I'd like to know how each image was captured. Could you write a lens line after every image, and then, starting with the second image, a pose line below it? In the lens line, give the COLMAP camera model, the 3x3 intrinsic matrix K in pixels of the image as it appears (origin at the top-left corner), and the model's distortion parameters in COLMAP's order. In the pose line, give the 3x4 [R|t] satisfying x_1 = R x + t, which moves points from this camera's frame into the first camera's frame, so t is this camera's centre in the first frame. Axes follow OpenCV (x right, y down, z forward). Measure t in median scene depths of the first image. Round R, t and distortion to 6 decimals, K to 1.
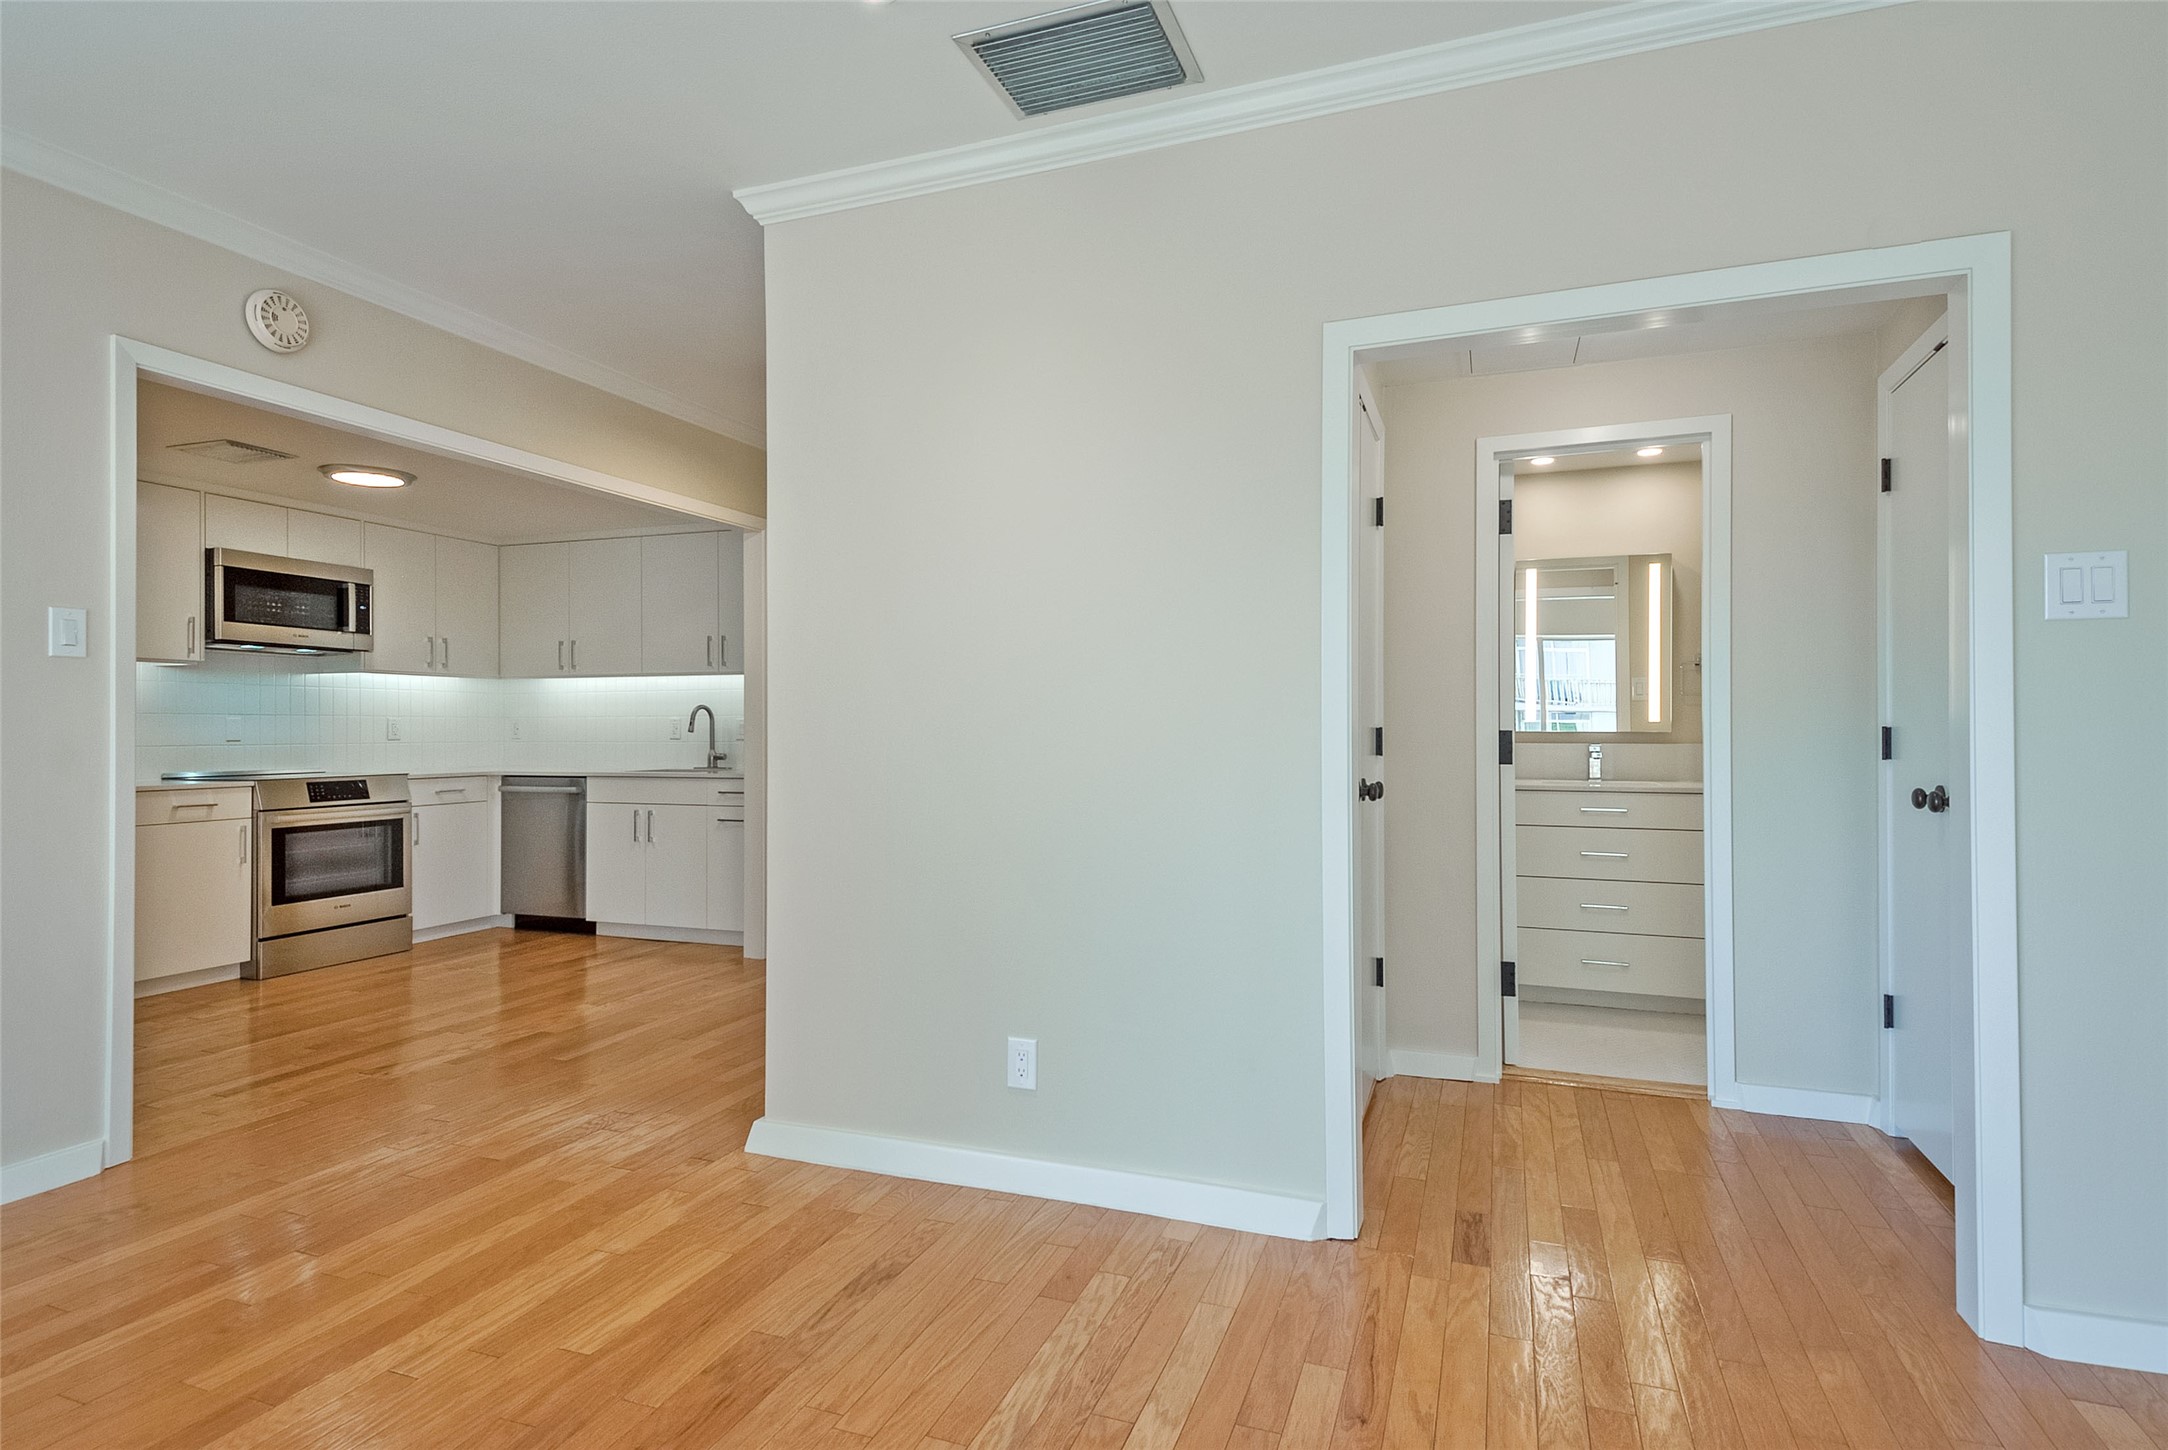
lens RADIAL K [[1117.8, 0, 1084.0], [0, 1117.8, 725.0], [0, 0, 1]] dist [0.001175, 0.000115]
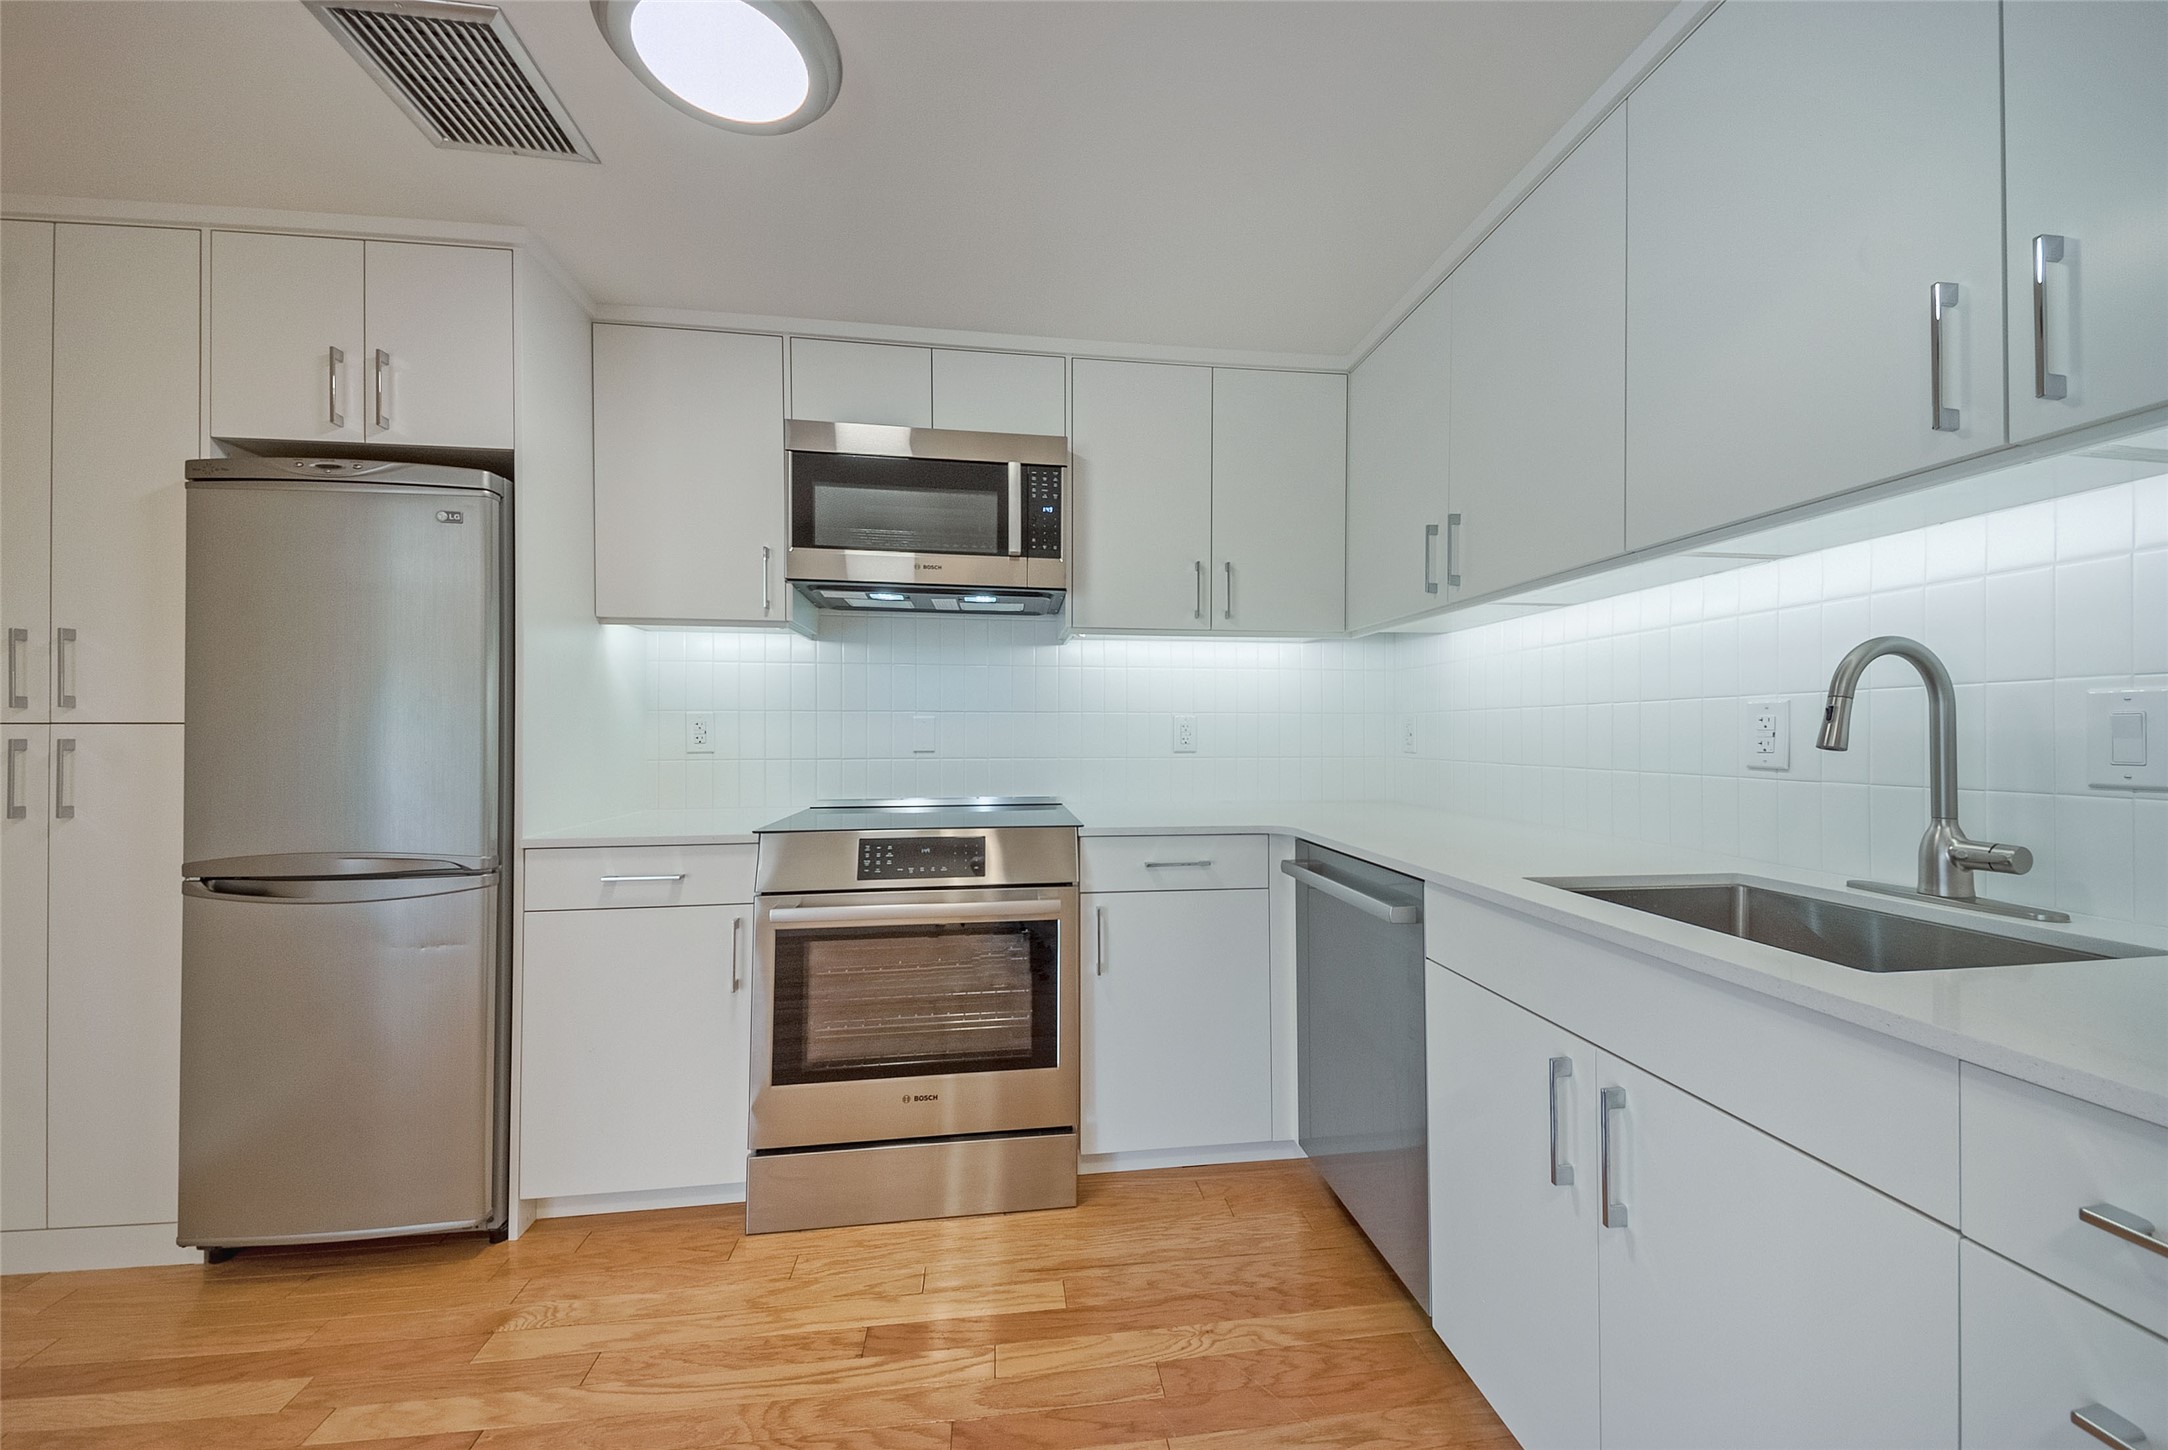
lens RADIAL K [[805.9, 0, 1084.0], [0, 805.9, 725.0], [0, 0, 1]] dist [0.001359, -0.006890]
pose [[0.473326, -0.009118, -0.880840, -0.294273], [-0.000206, 0.999945, -0.010462, 0.003264], [0.880887, 0.005134, 0.473298, 0.829144]]
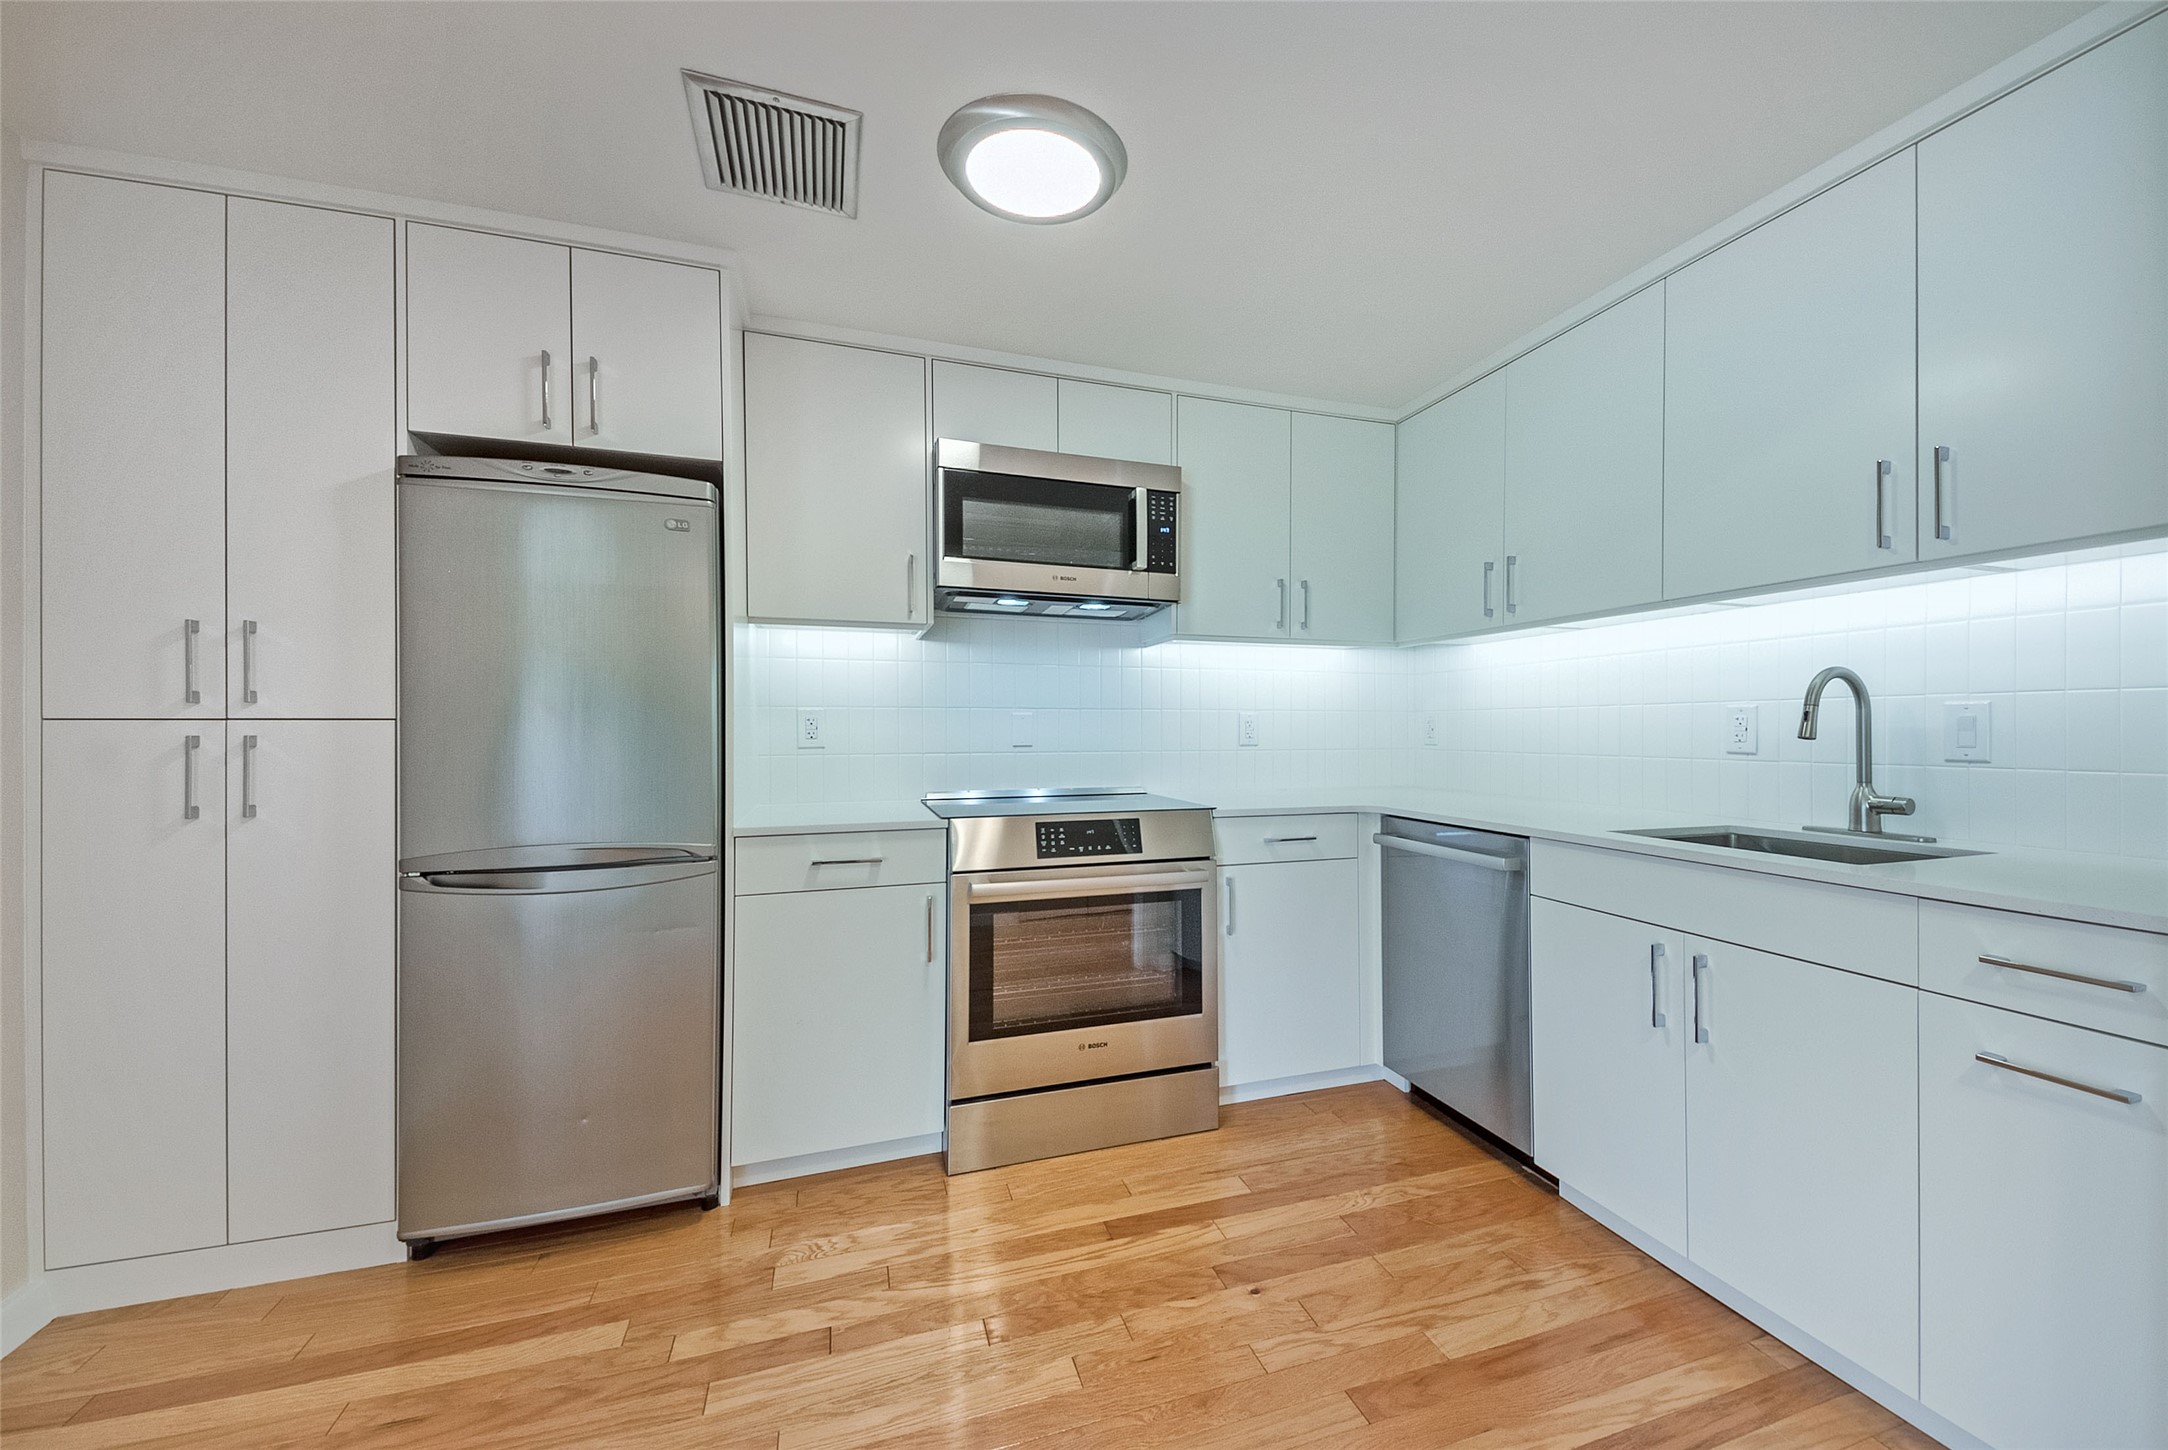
lens RADIAL K [[871.2, 0, 1136.4], [0, 871.2, 725.6], [0, 0, 1]] dist [-0.006426, -0.000195]
pose [[0.641252, -0.002295, -0.767327, -0.290379], [0.000355, 0.999996, -0.002695, 0.002862], [0.767330, 0.001455, 0.641251, 0.681832]]
